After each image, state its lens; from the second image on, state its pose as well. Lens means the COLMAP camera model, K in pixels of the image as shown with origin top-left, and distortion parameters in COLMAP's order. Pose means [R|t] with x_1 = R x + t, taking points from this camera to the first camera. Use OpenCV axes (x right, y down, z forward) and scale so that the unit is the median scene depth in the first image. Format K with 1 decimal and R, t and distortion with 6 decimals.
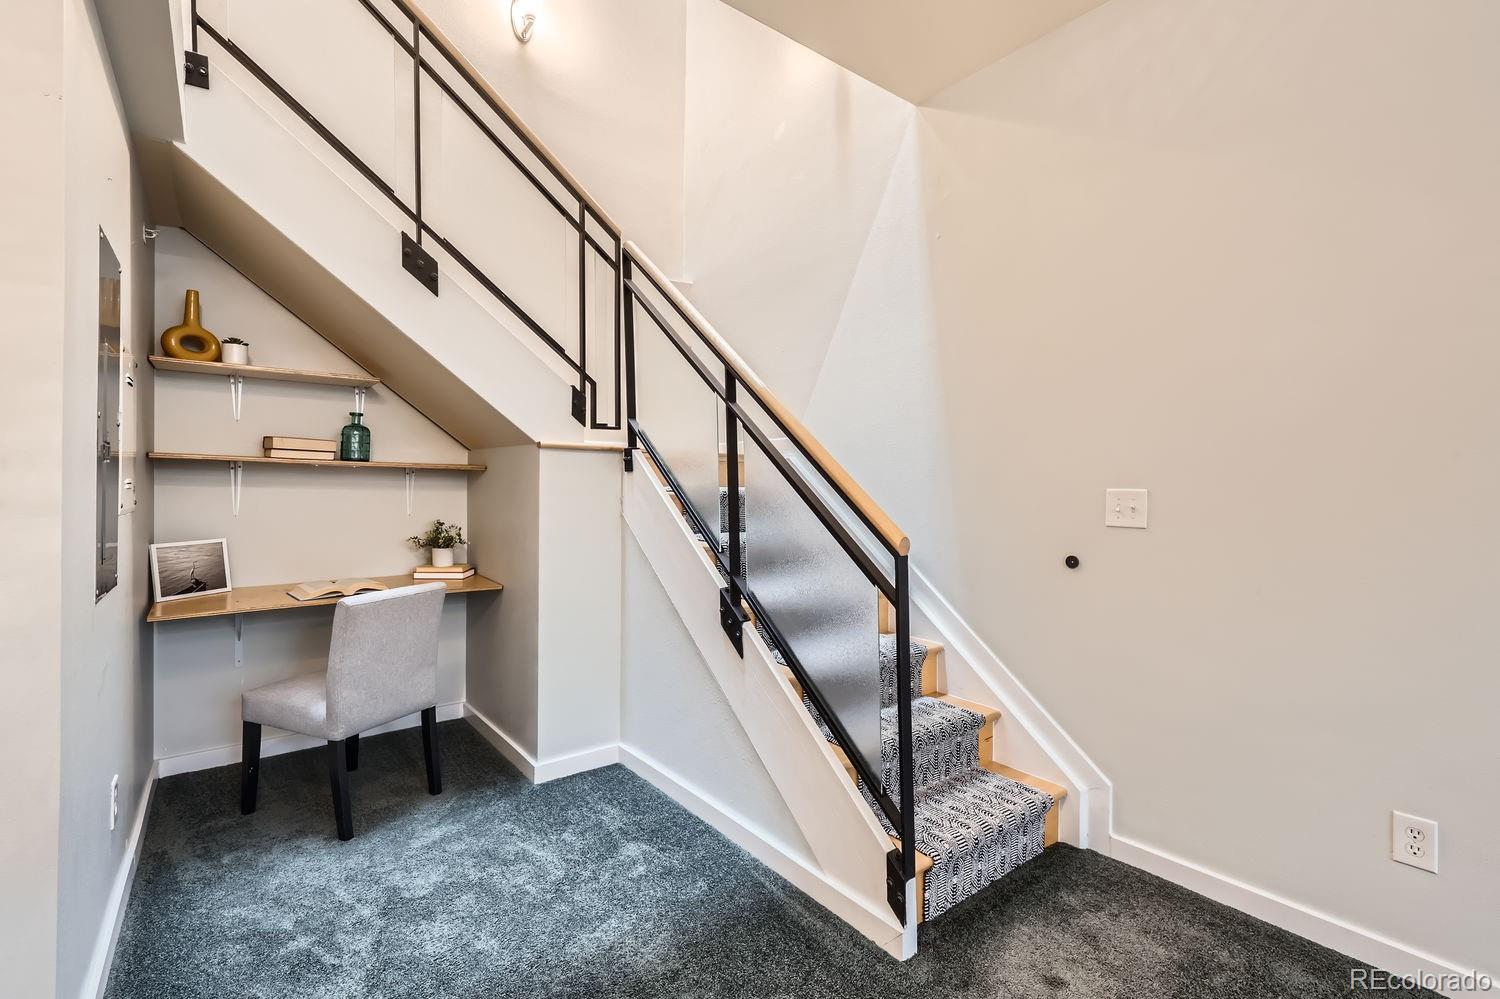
lens RADIAL K [[693.9, 0, 755.8], [0, 693.9, 492.8], [0, 0, 1]] dist [0.014893, -0.001325]
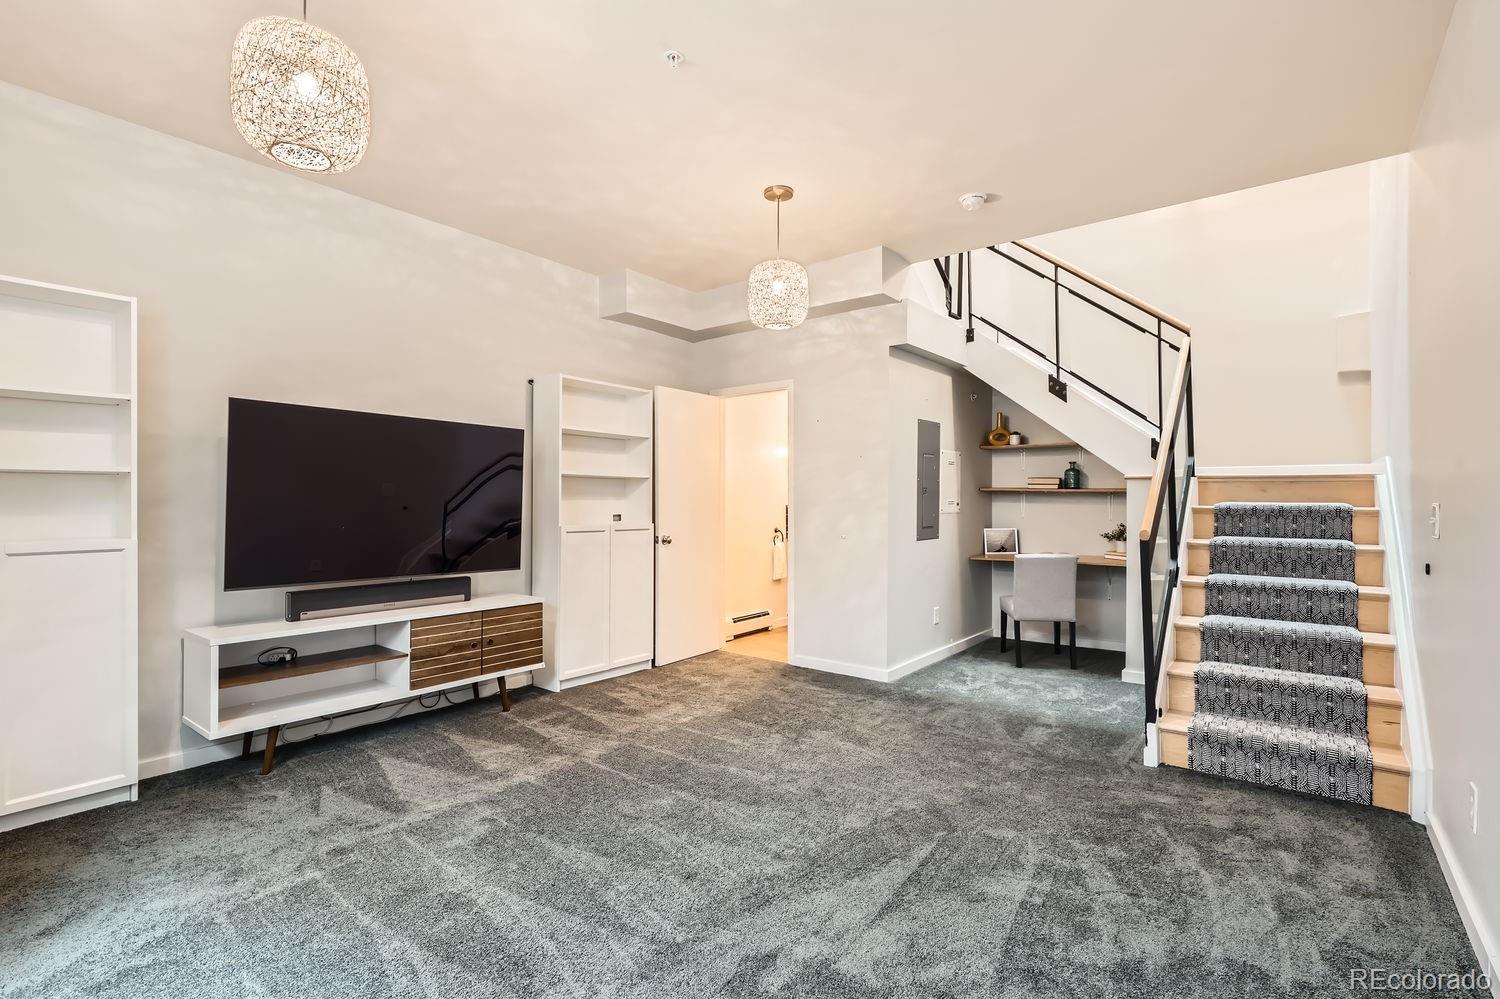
lens RADIAL K [[693.9, 0, 749.9], [0, 693.9, 499.1], [0, 0, 1]] dist [0.014893, -0.001325]
pose [[0.245474, -0.007822, -0.969372, 1.170006], [0.000678, 0.999969, -0.007897, -0.005563], [0.969403, 0.001281, 0.245472, -0.299384]]
